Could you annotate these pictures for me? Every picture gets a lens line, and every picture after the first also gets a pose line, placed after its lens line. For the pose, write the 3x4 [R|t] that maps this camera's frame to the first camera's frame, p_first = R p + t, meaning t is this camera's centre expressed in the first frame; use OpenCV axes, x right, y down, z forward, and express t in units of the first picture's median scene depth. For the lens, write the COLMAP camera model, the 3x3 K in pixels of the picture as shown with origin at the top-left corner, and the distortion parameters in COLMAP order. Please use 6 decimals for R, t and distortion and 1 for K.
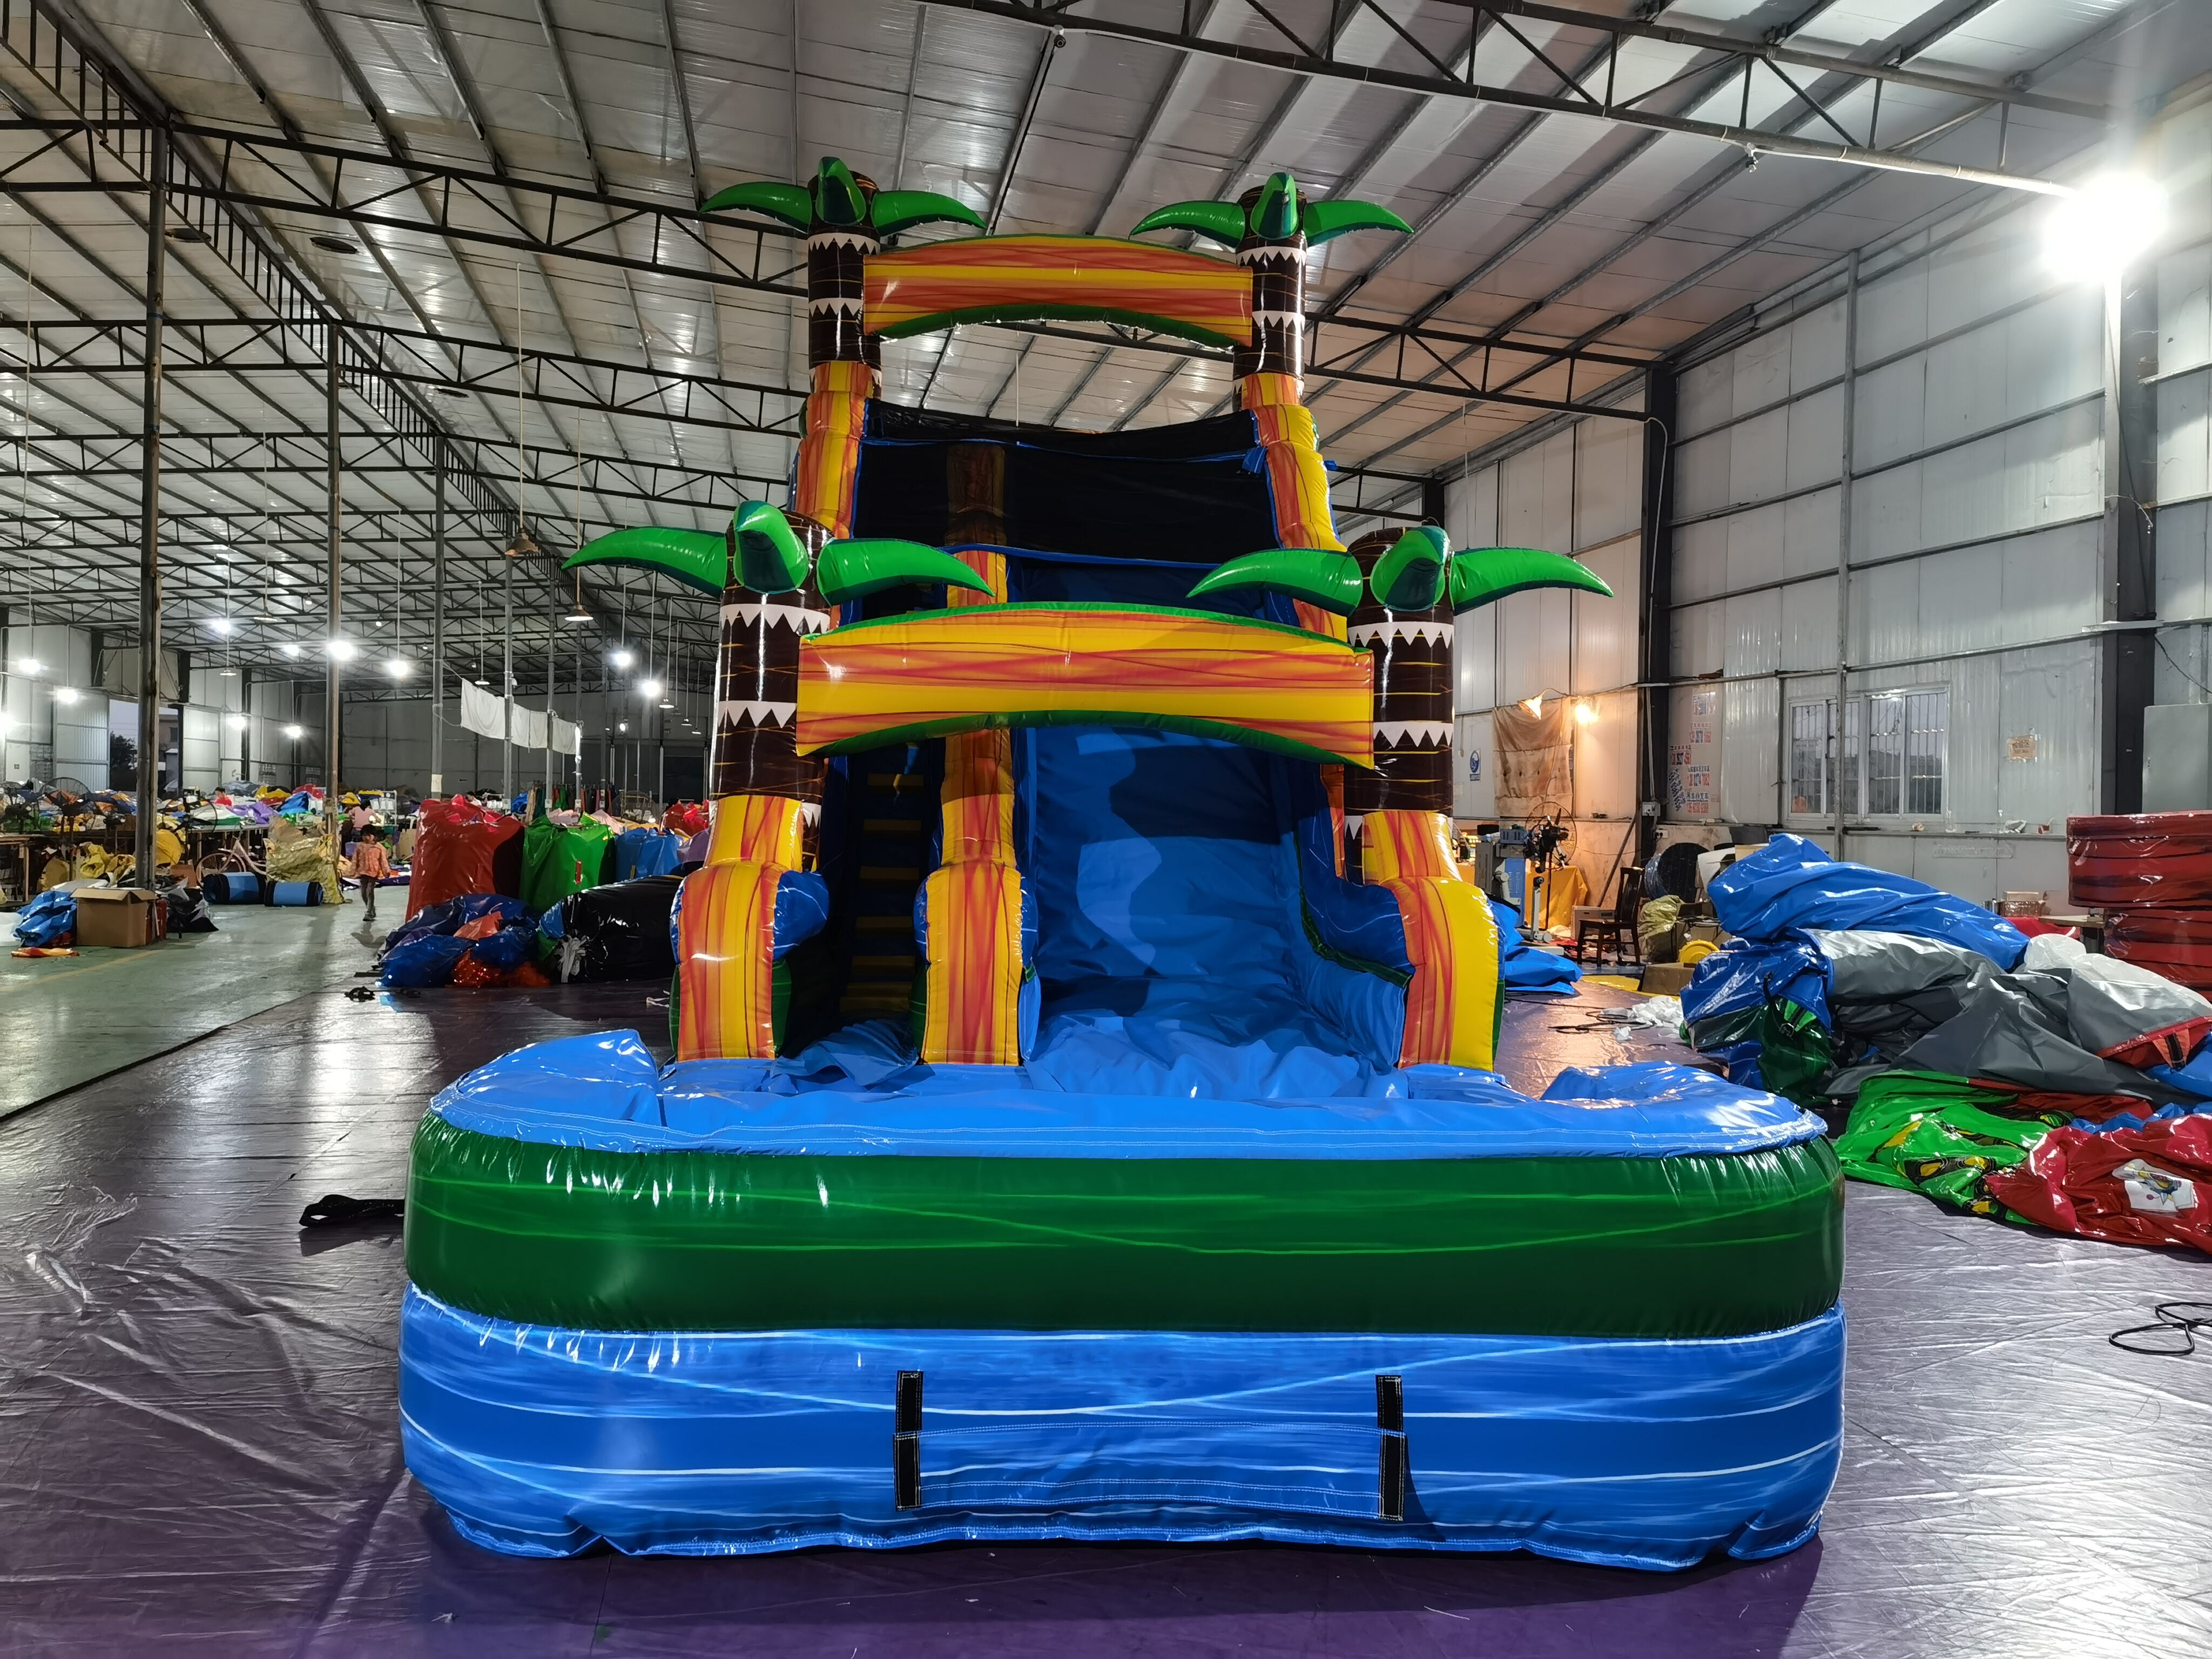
lens RADIAL K [[1696.5, 0, 1106.0], [0, 1696.5, 829.5], [0, 0, 1]] dist [0.149267, -0.153887]
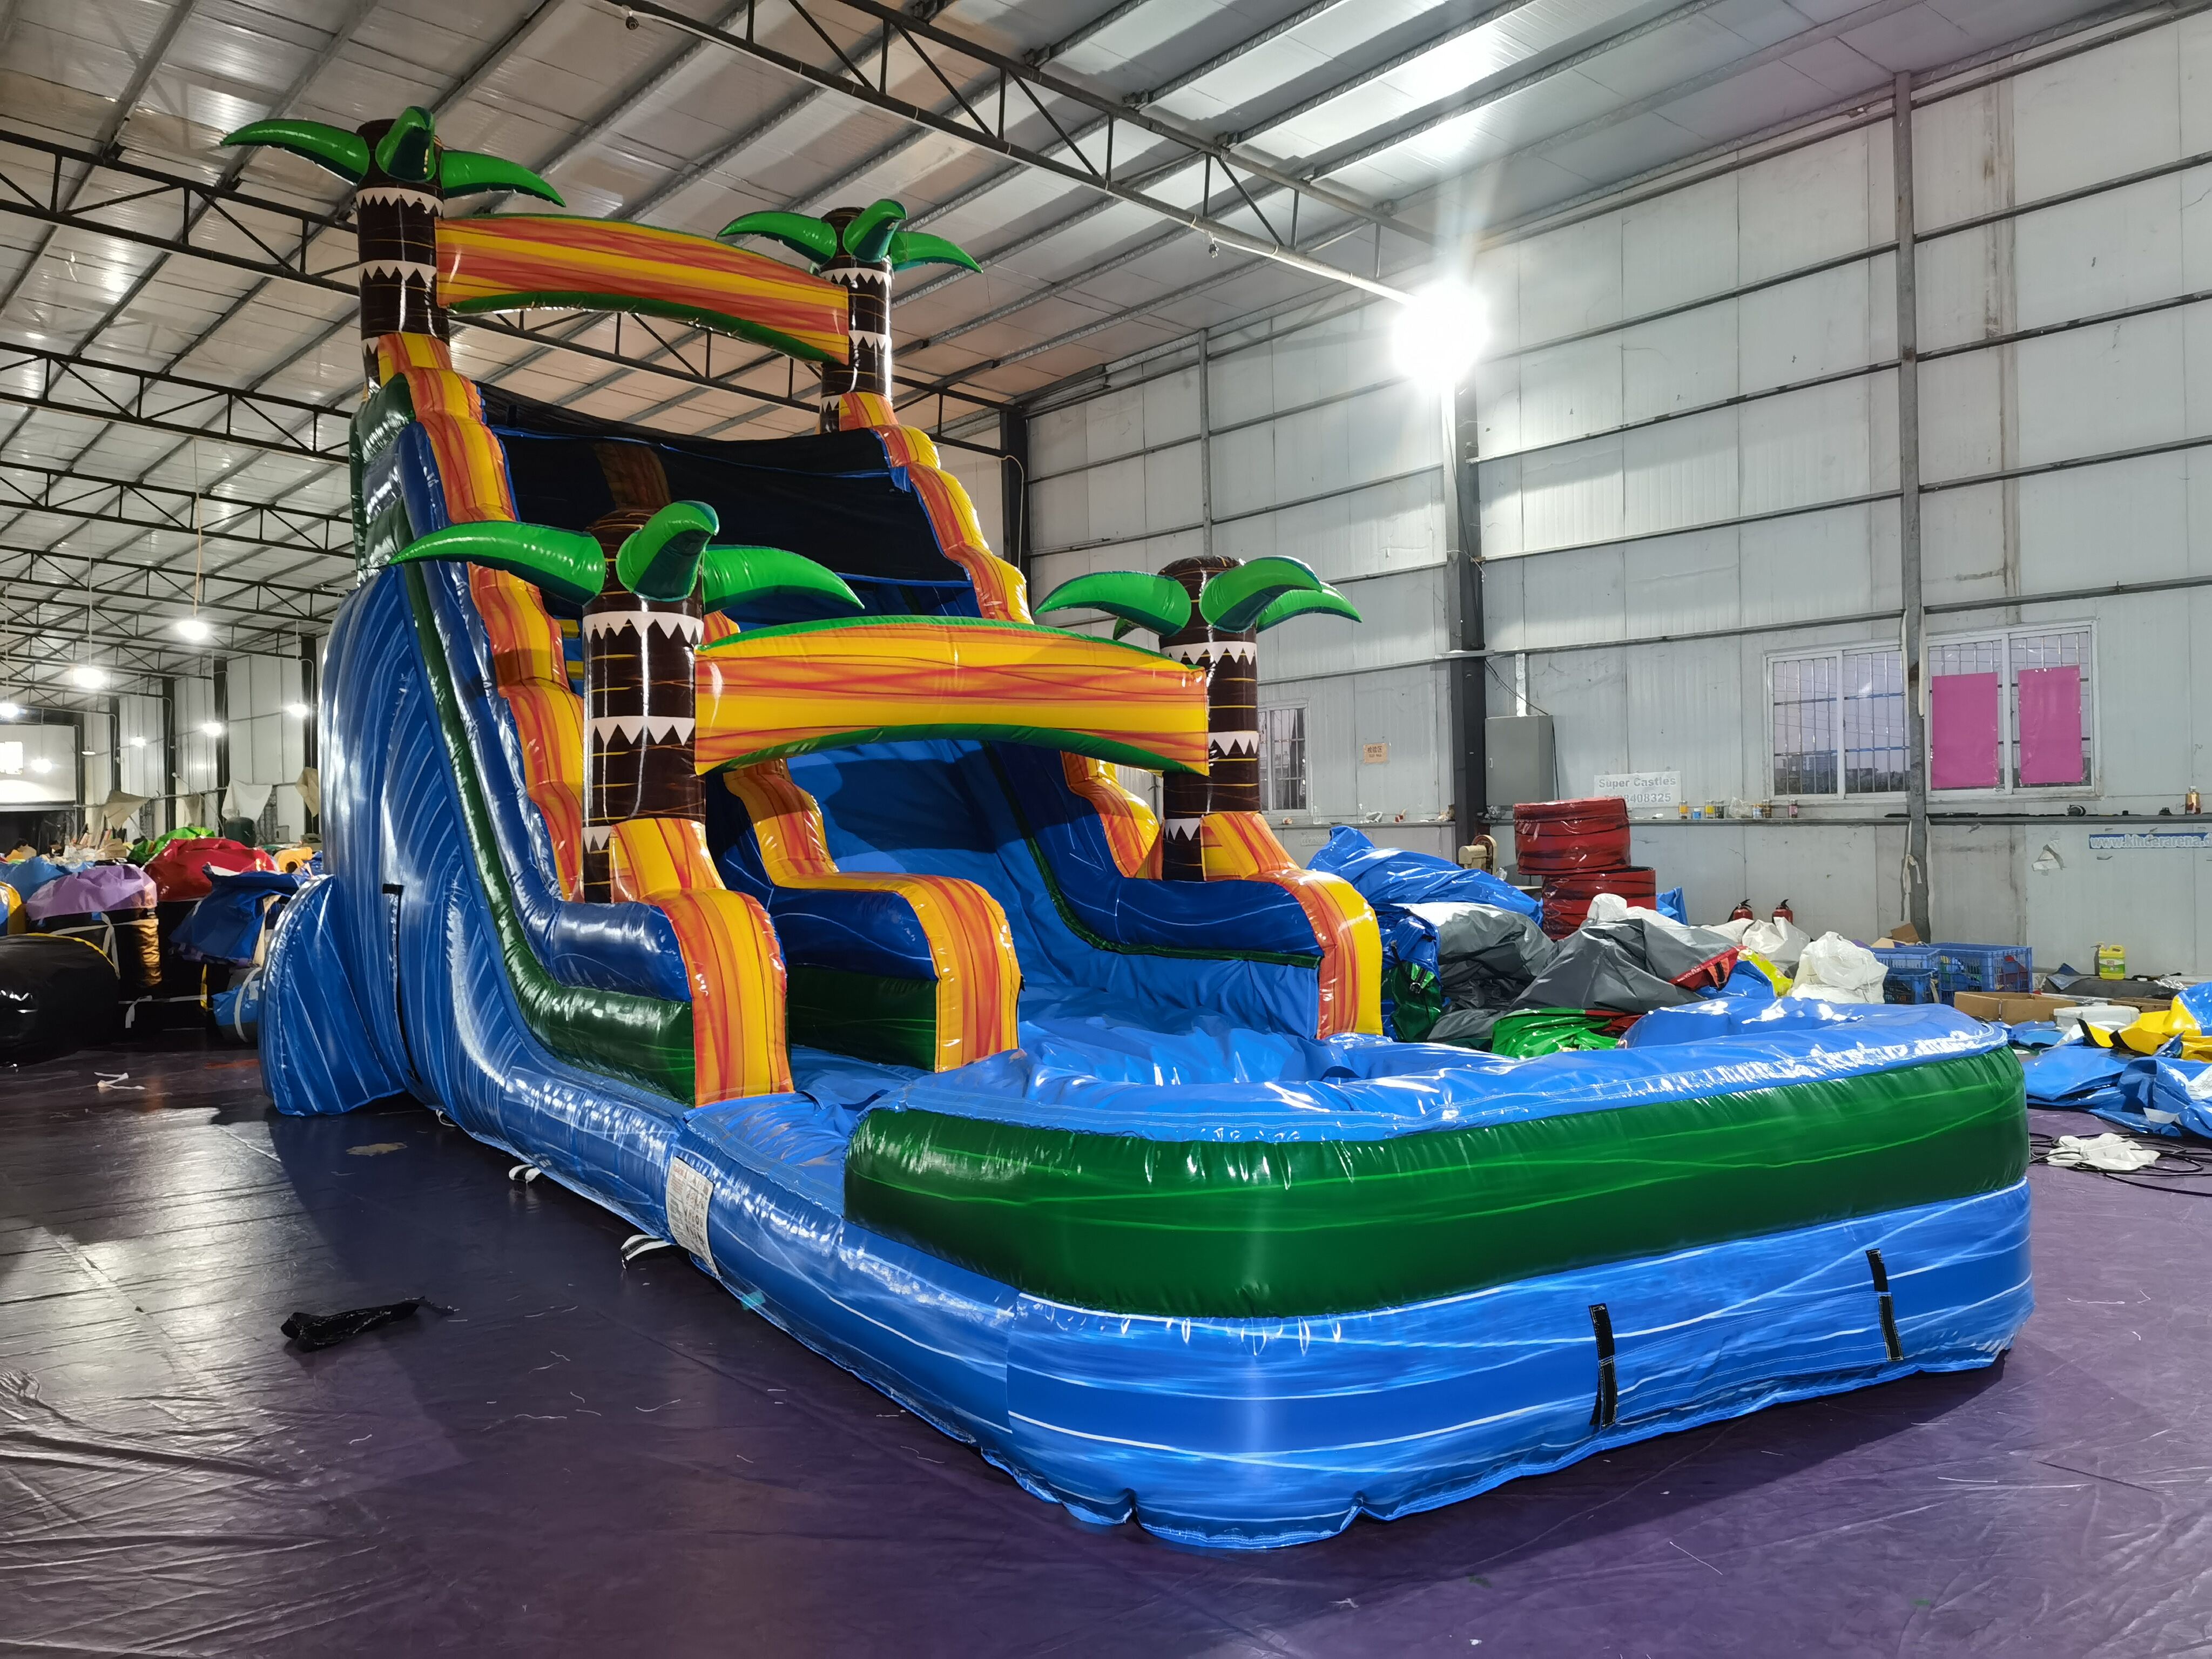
lens RADIAL K [[1696.5, 0, 1106.0], [0, 1696.5, 829.5], [0, 0, 1]] dist [0.149267, -0.153887]
pose [[0.880072, -0.037814, 0.473332, -0.284683], [0.042173, 0.999109, 0.001406, -0.003367], [-0.472963, 0.018725, 0.880883, 0.046682]]
